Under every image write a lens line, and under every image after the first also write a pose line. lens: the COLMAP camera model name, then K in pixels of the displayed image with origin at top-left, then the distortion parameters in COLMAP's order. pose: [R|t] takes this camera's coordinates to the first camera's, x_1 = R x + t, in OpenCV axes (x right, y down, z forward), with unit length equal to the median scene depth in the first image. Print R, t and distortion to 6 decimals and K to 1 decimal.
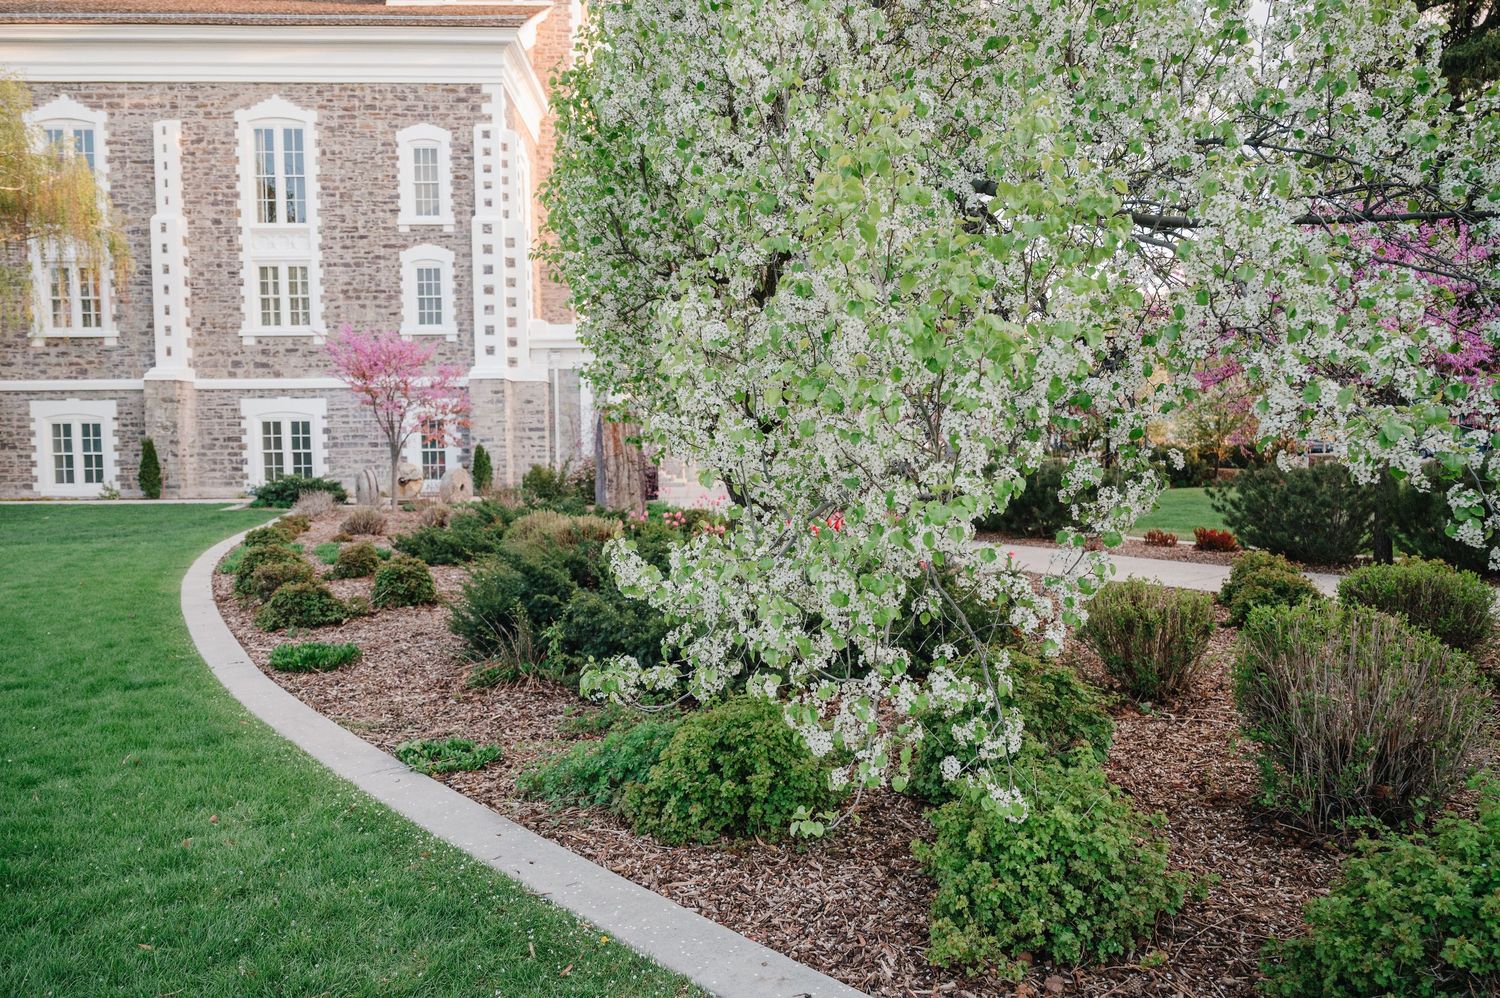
lens RADIAL K [[983.5, 0, 750.1], [0, 983.5, 499.6], [0, 0, 1]] dist [-0.001517, -0.000746]
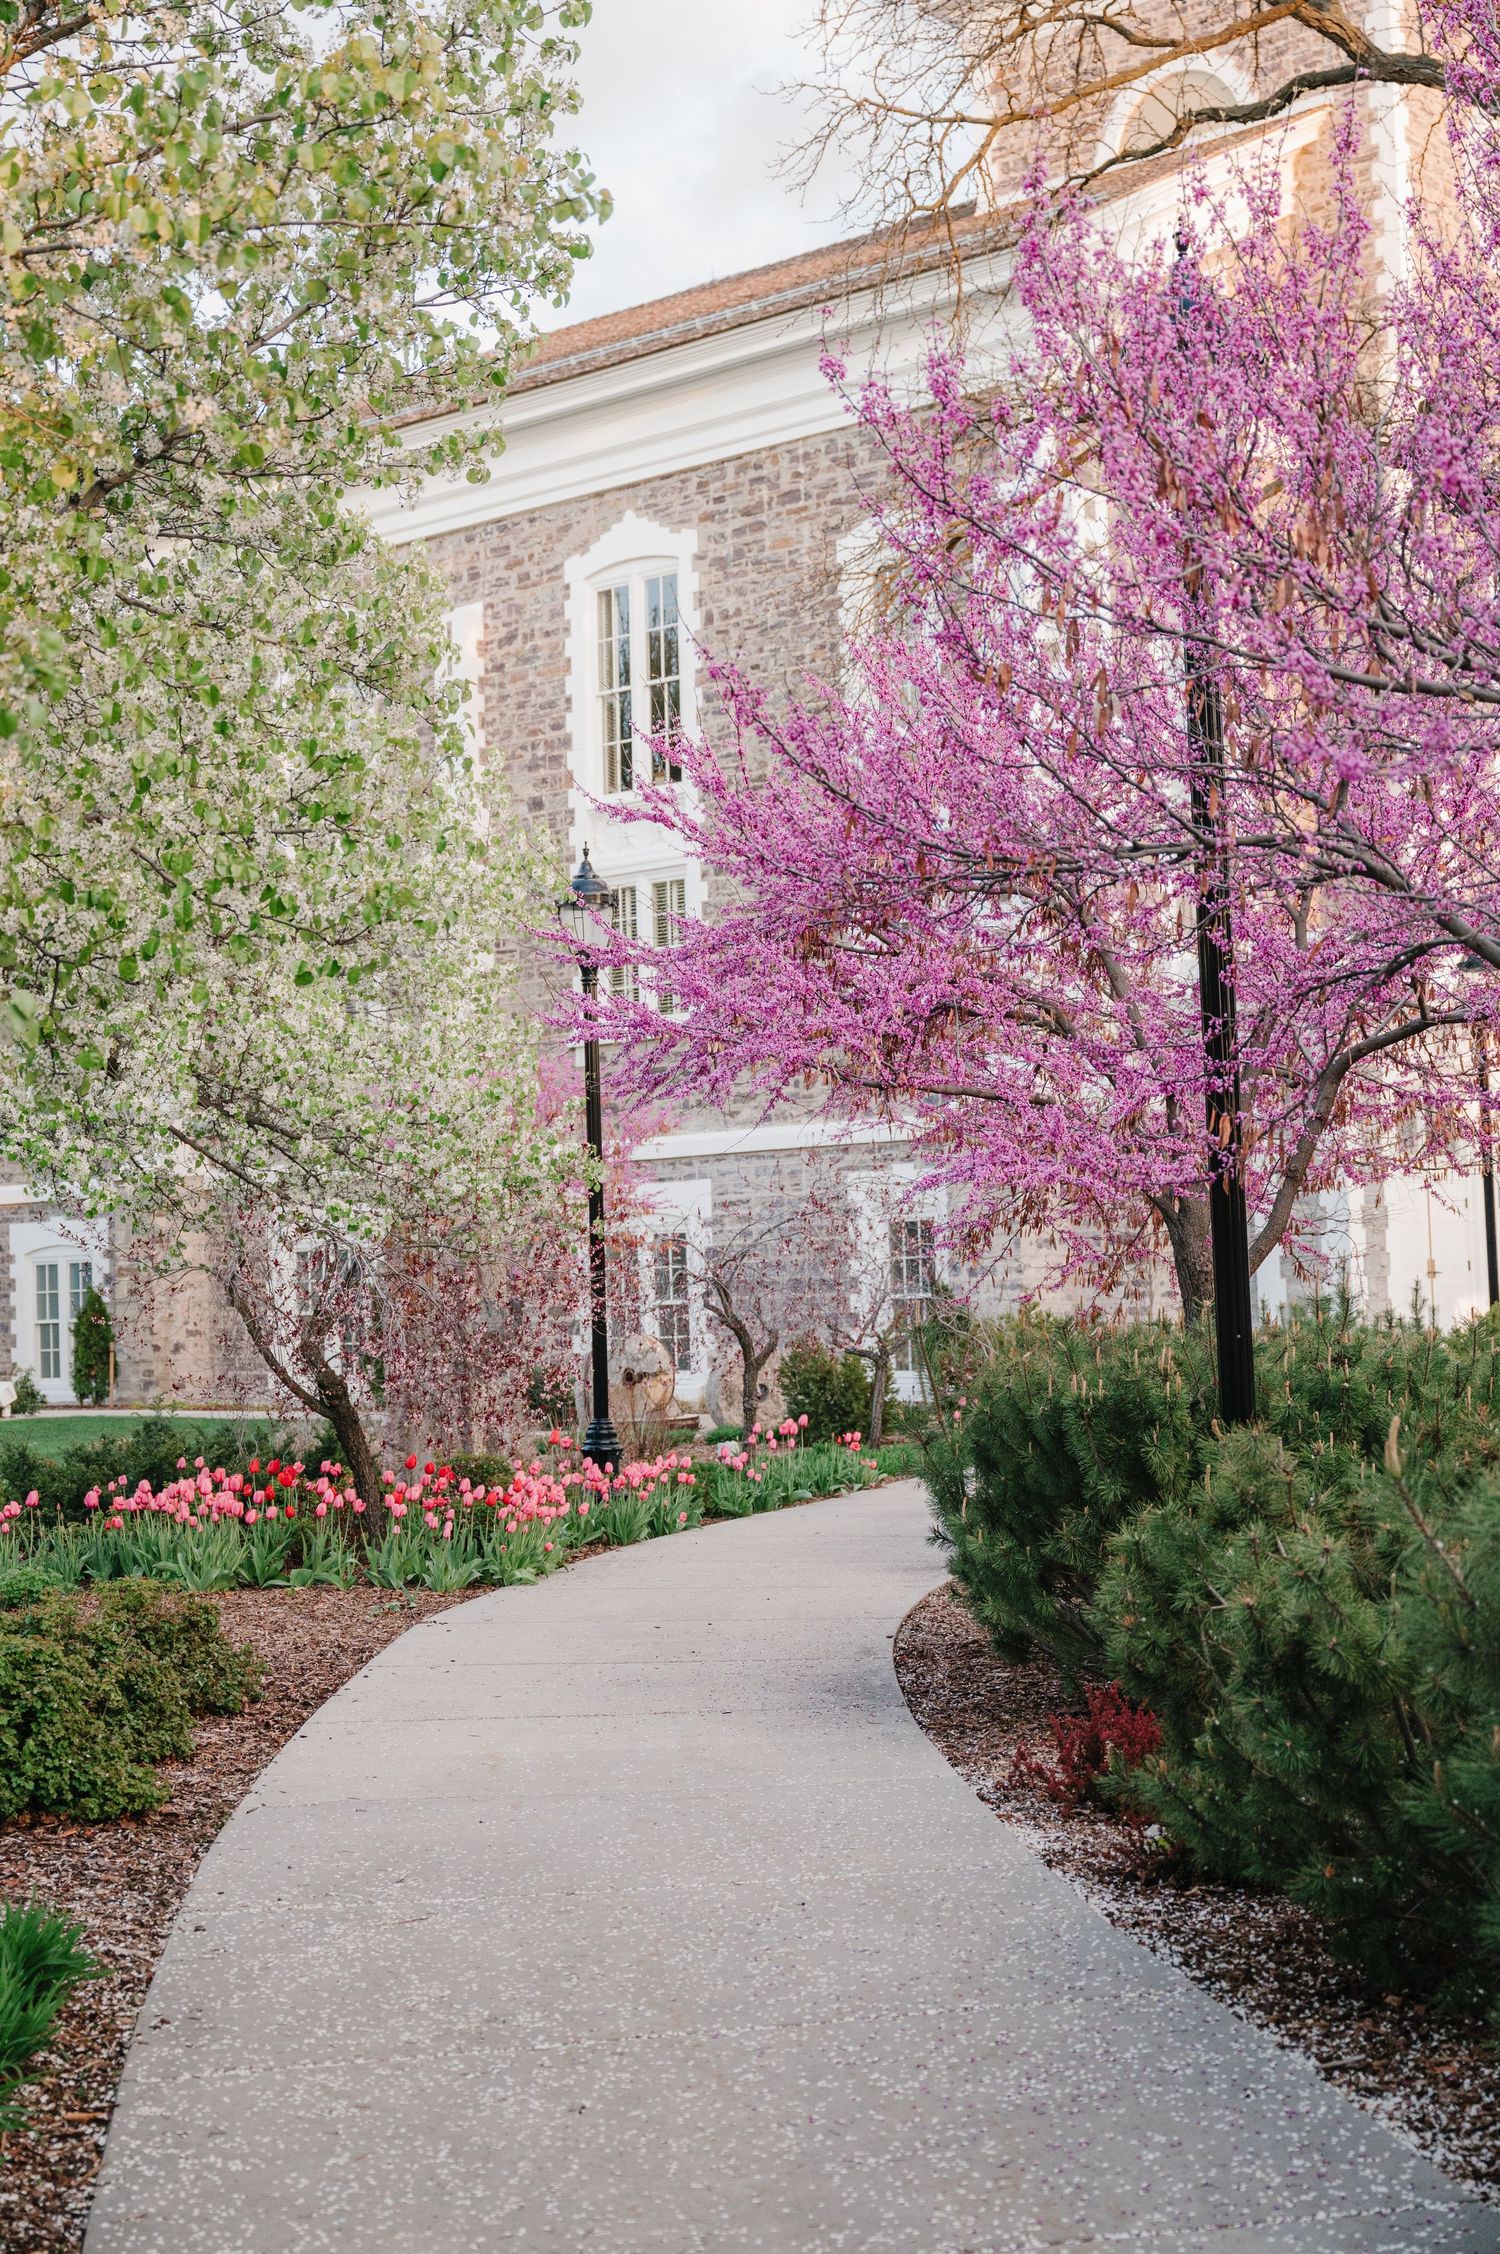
lens RADIAL K [[3117.6, 0, 749.3], [0, 3117.6, 1127.1], [0, 0, 1]] dist [-0.001091, 0.000000]
pose [[0.728610, -0.049488, -0.683139, 0.517731], [-0.014484, 0.996050, -0.087604, -0.006290], [0.684776, 0.073724, 0.725015, 0.023013]]
